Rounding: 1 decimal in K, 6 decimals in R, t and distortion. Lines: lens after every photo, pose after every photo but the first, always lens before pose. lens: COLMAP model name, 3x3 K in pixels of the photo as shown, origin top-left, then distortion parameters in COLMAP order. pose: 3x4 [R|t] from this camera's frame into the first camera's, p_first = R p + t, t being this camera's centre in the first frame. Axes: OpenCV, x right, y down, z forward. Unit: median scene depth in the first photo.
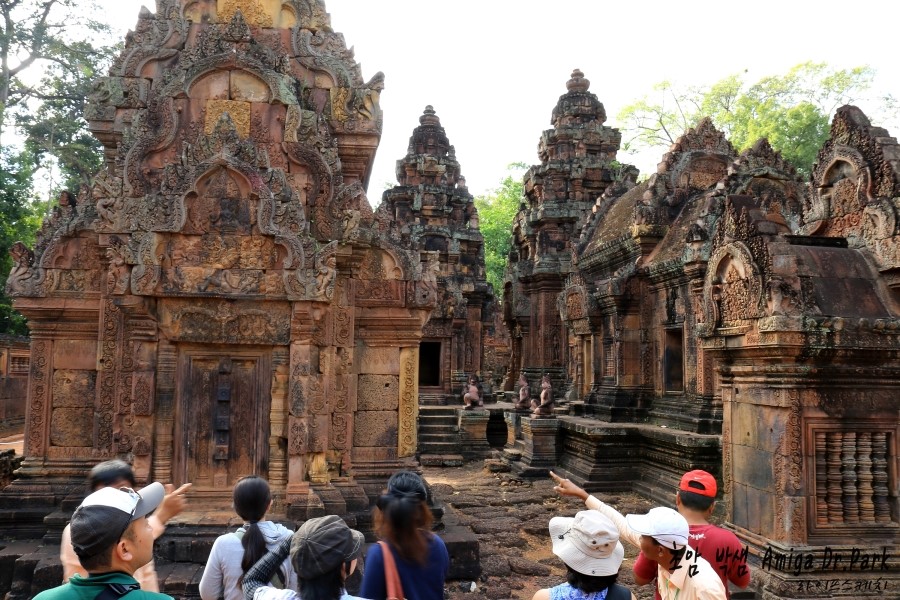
lens RADIAL K [[689.5, 0, 441.7], [0, 689.5, 298.9], [0, 0, 1]] dist [-0.109223, 0.101606]
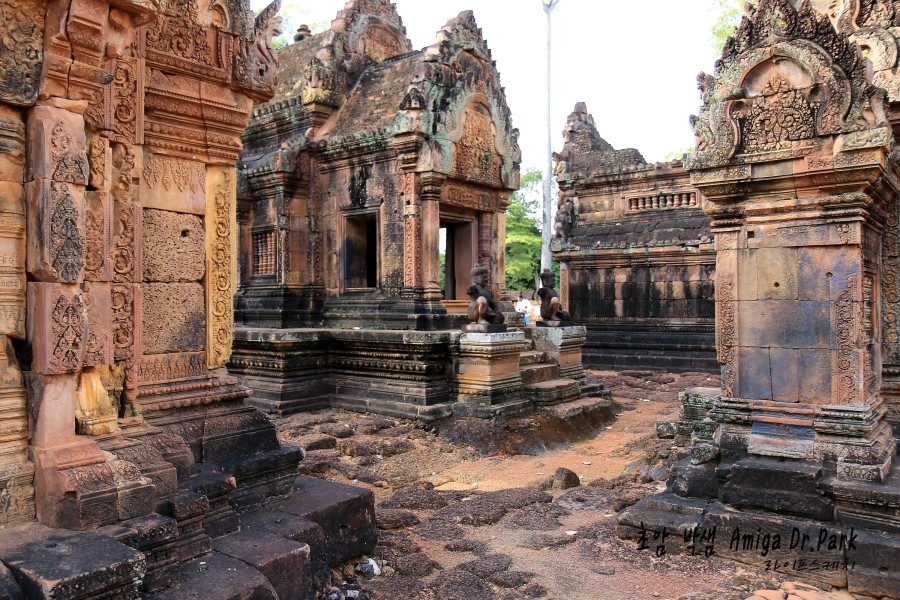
lens RADIAL K [[691.9, 0, 441.1], [0, 691.9, 299.5], [0, 0, 1]] dist [-0.115776, 0.100837]
pose [[0.729077, -0.019072, 0.684166, -0.191101], [-0.048875, 0.995609, 0.079838, 0.082071], [-0.682685, -0.091647, 0.724943, 0.324412]]
